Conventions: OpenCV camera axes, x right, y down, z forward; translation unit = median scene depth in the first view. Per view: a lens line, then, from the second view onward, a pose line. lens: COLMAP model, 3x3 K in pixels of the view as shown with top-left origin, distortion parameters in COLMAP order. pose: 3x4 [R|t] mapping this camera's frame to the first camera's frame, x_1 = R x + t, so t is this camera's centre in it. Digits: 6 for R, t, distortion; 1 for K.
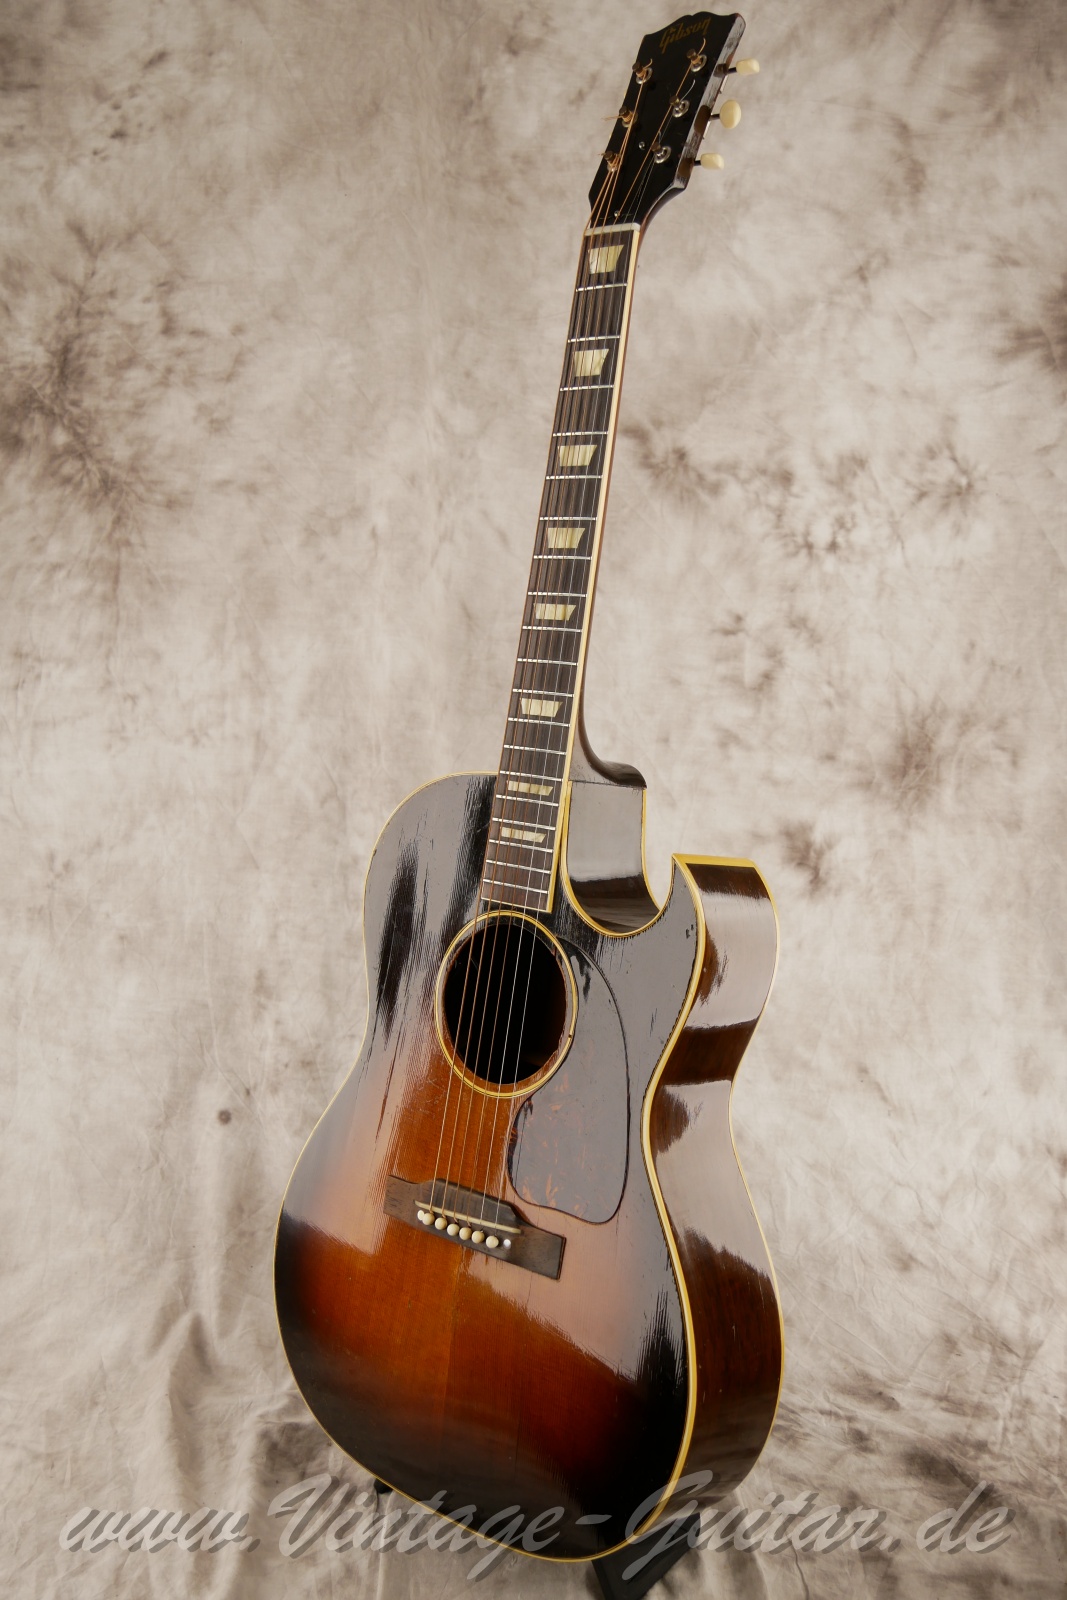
lens RADIAL K [[1631.5, 0, 548.6], [0, 1631.5, 810.0], [0, 0, 1]] dist [-0.018671, 0.018707]
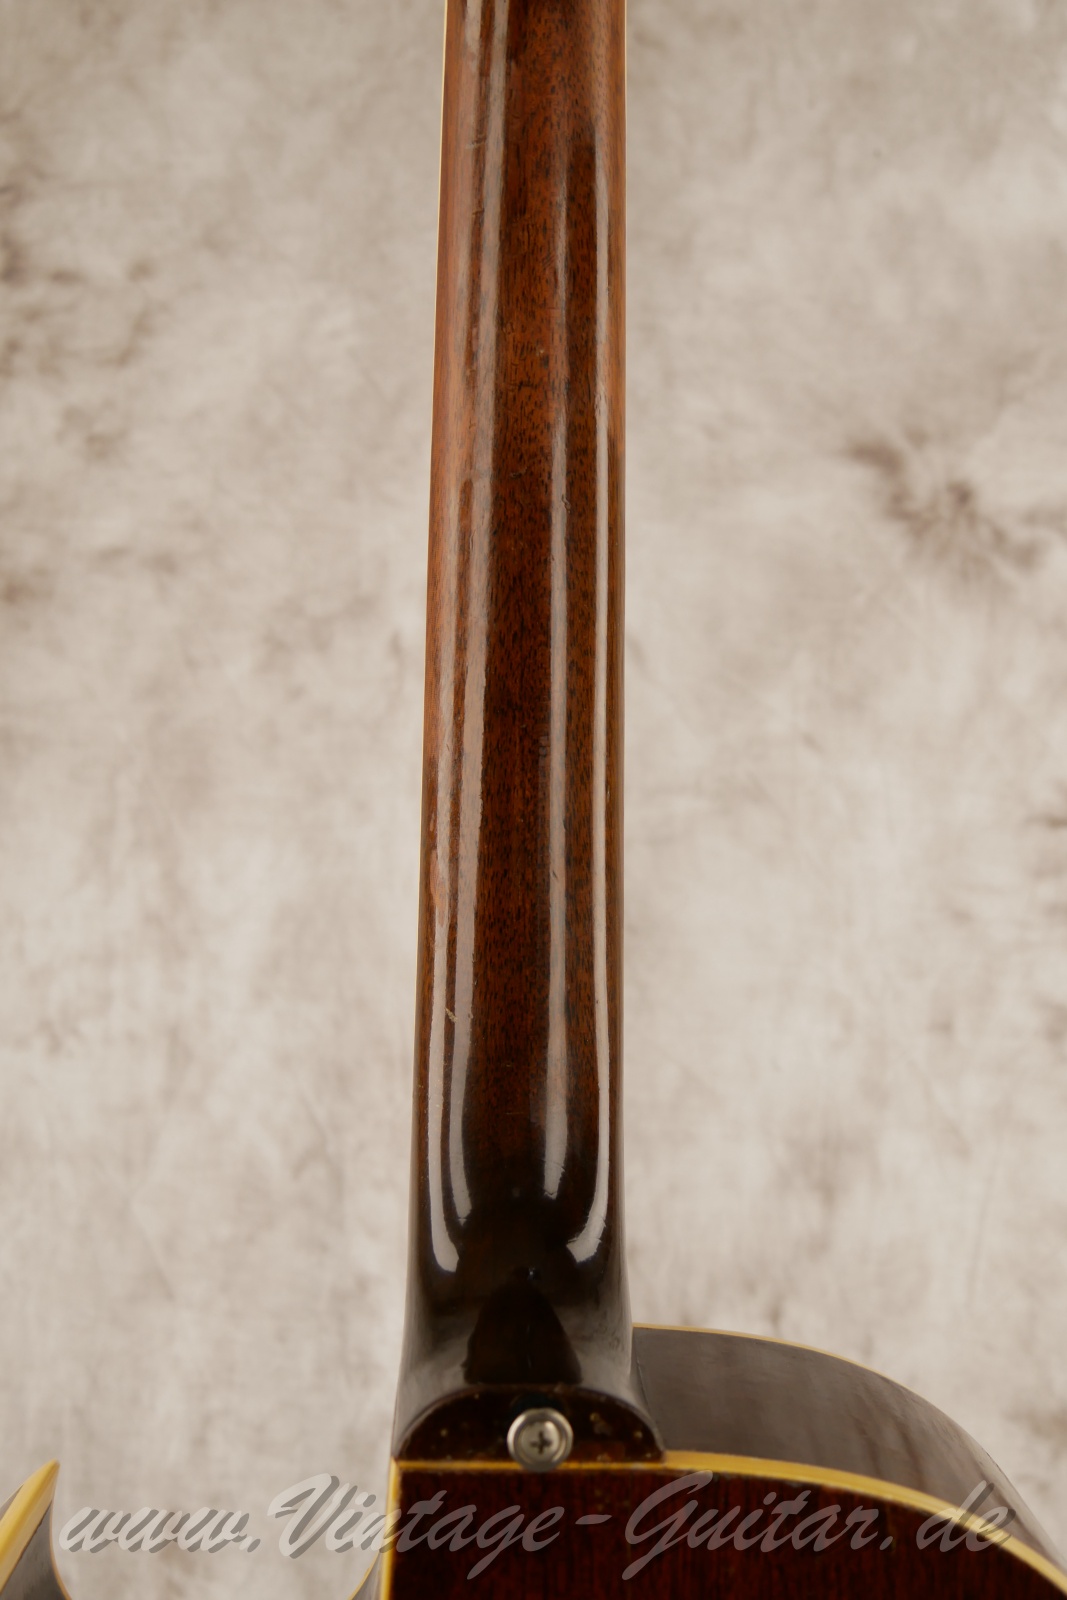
lens RADIAL K [[1731.9, 0, 544.8], [0, 1731.9, 805.2], [0, 0, 1]] dist [-0.001105, 0.006128]
pose [[0.999950, -0.008240, -0.005717, -0.055709], [0.007896, 0.998298, -0.057788, -0.084775], [0.006183, 0.057740, 0.998313, 0.441066]]
